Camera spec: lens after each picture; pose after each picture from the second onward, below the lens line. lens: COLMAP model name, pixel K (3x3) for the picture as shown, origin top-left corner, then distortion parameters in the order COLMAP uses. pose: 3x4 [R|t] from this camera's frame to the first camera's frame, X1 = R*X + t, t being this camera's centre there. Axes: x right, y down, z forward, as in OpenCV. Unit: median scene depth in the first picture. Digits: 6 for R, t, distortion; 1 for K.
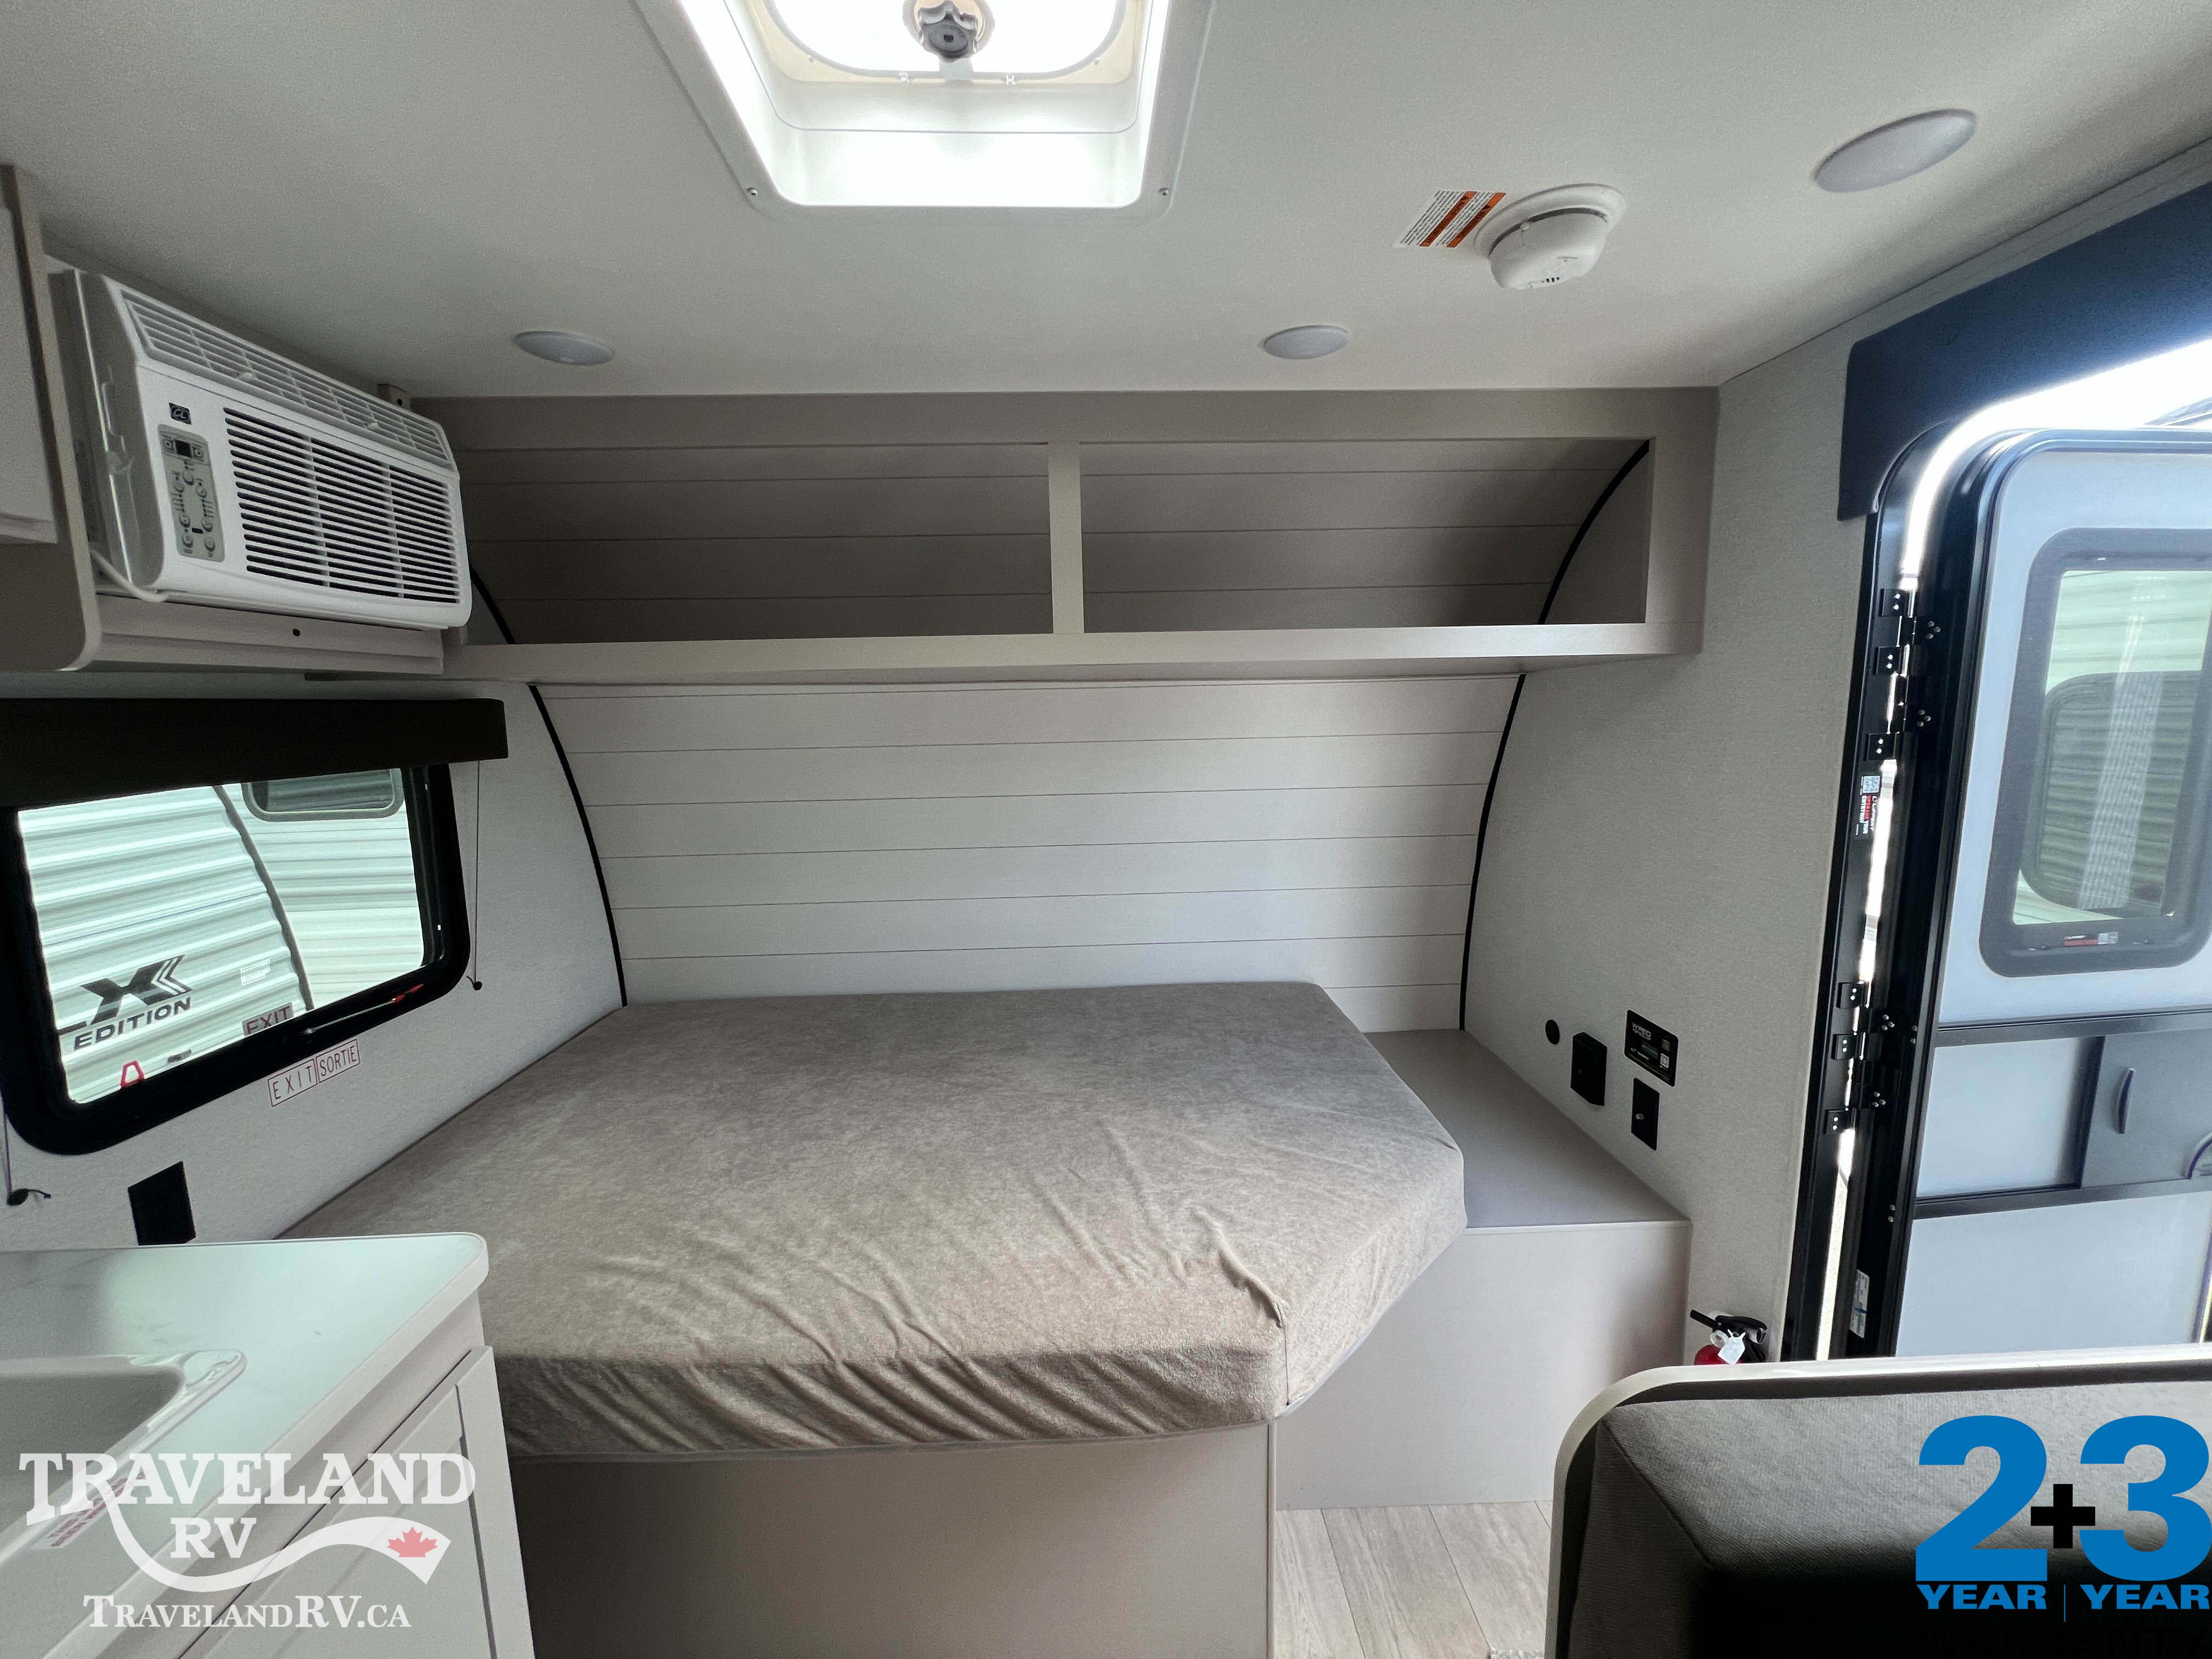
lens RADIAL K [[885.3, 0, 1103.6], [0, 885.3, 829.1], [0, 0, 1]] dist [-0.003129, 0.000484]
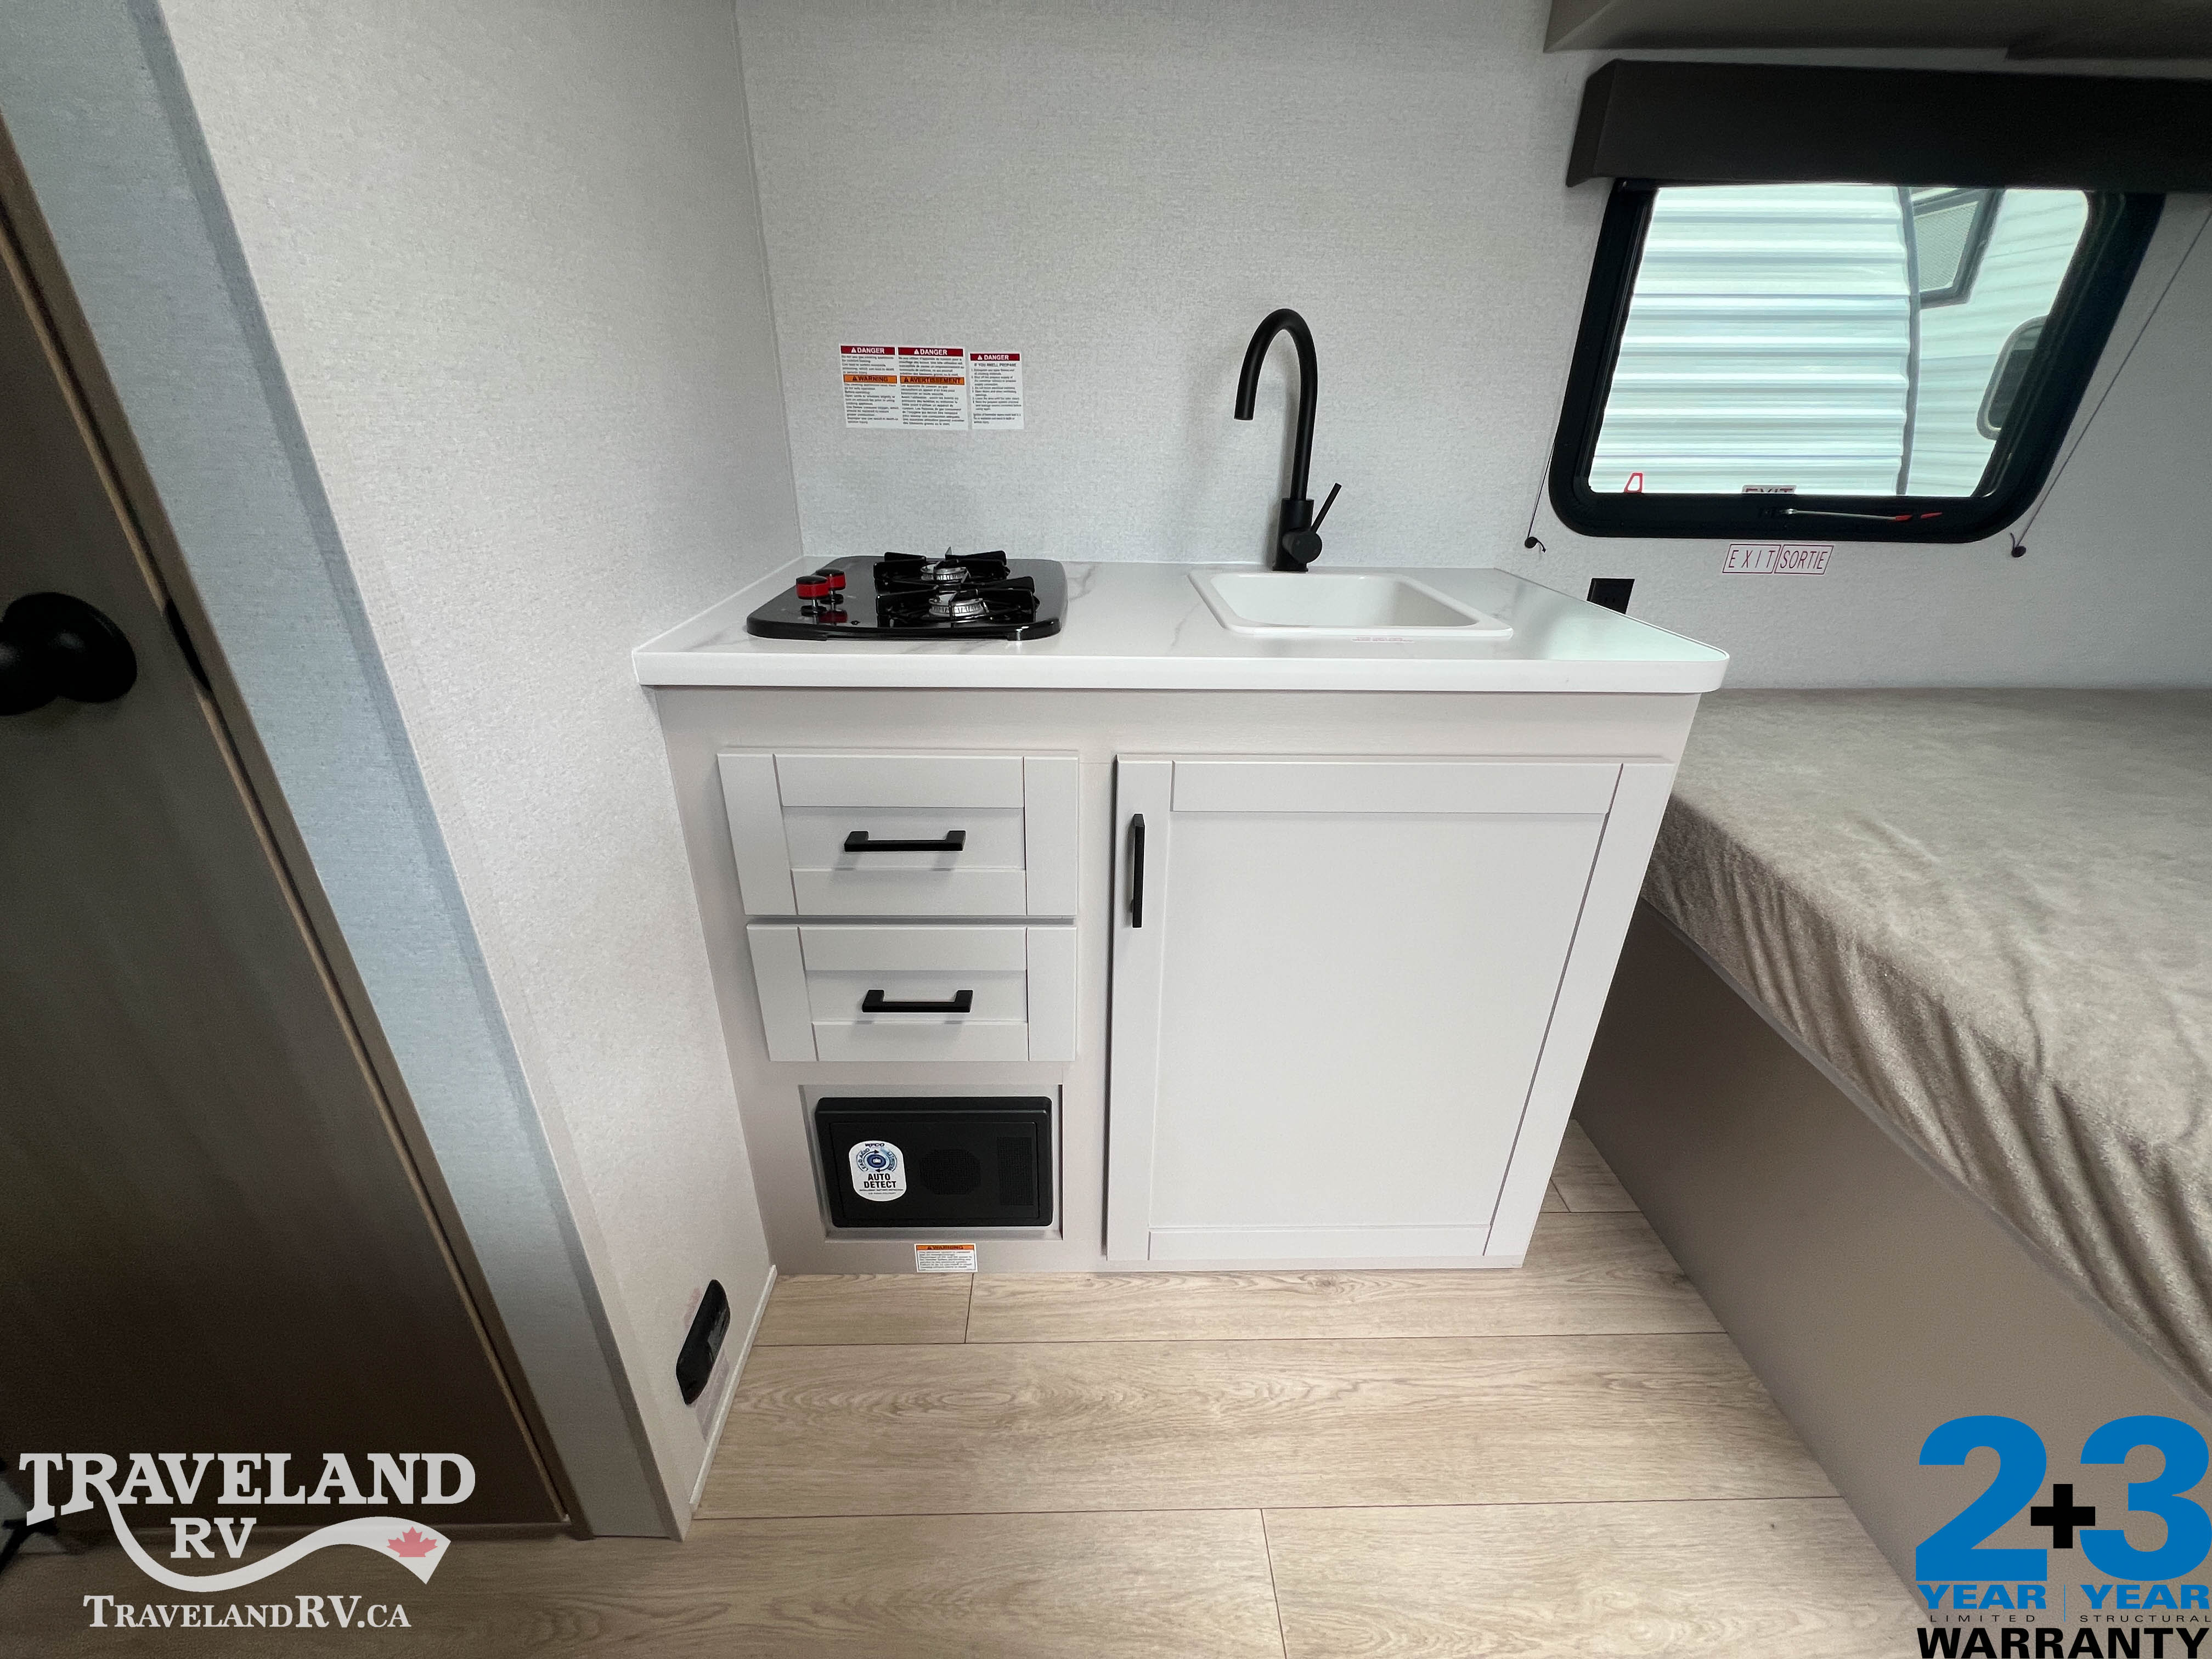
lens RADIAL K [[885.3, 0, 1108.3], [0, 885.3, 827.8], [0, 0, 1]] dist [-0.003129, 0.000484]
pose [[0.001777, 0.445020, -0.895519, 0.131879], [-0.157032, 0.884534, 0.439250, 0.245744], [0.987592, 0.139845, 0.071455, 0.260521]]
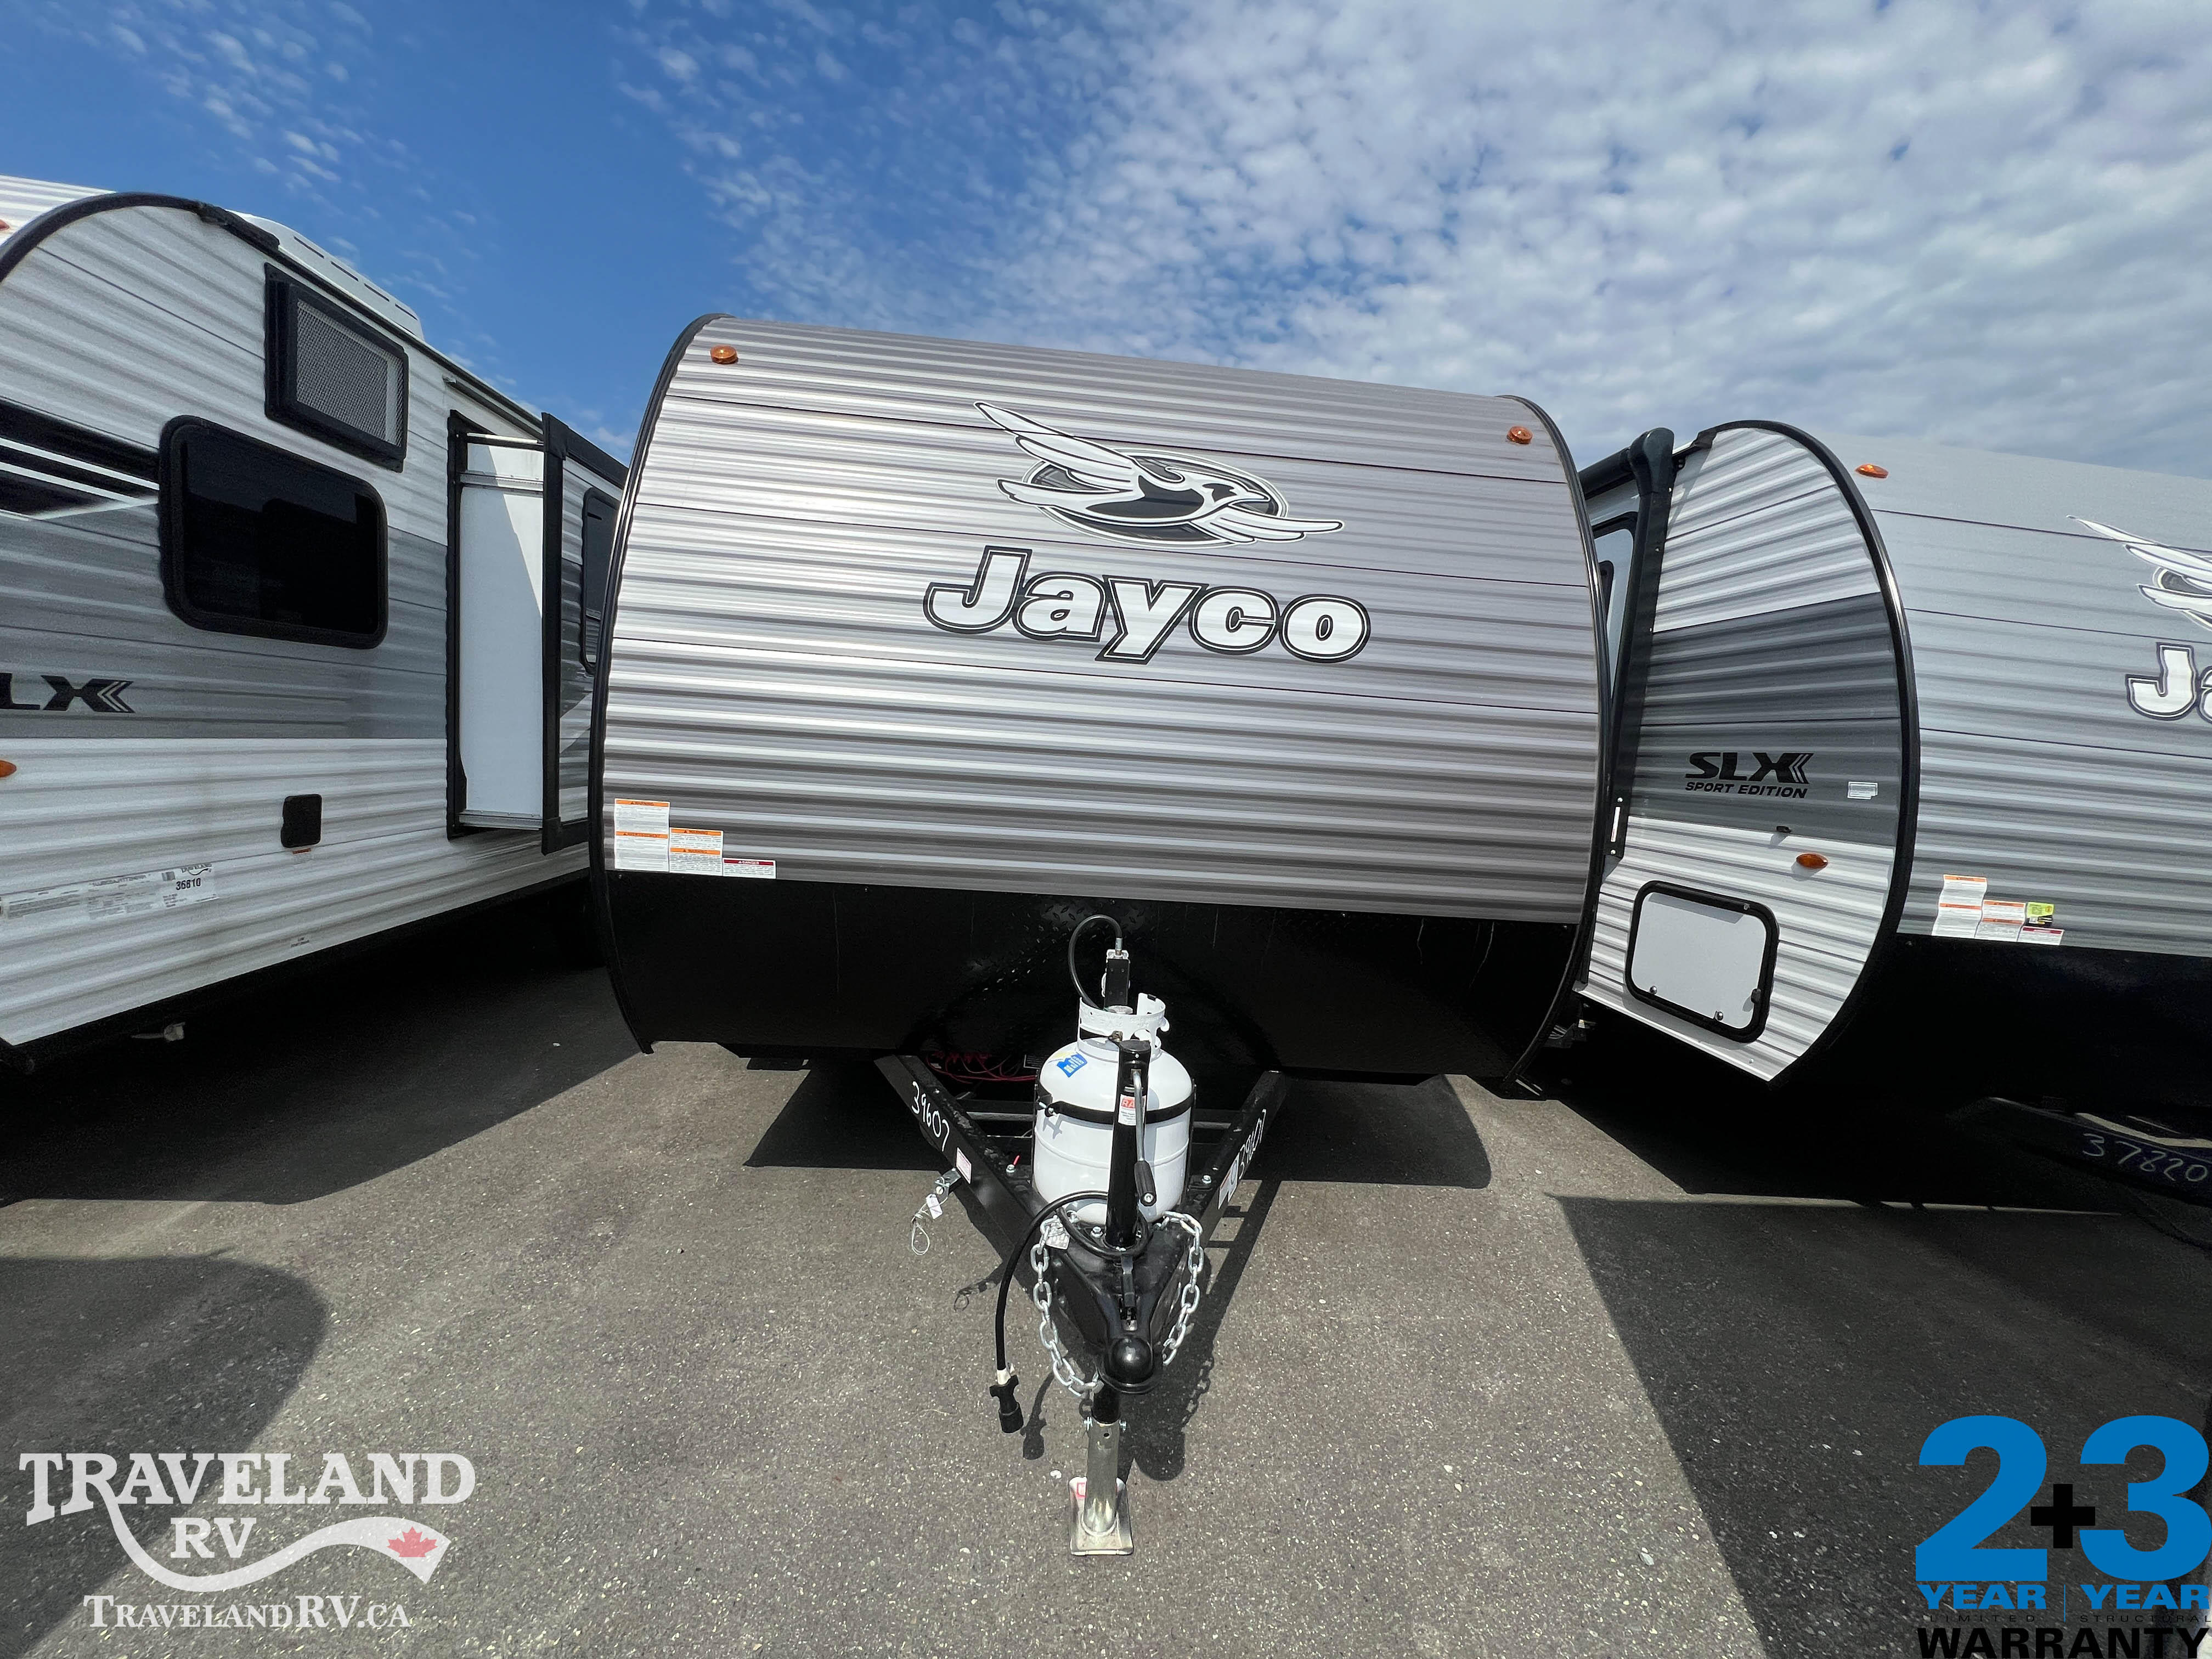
lens RADIAL K [[885.3, 0, 1106.6], [0, 885.3, 829.4], [0, 0, 1]] dist [-0.003129, 0.000484]
pose [[-0.997929, -0.045333, -0.045643, -0.012380], [-0.055268, 0.967268, 0.247667, -0.009405], [0.032921, 0.249676, -0.967770, 3.478803]]
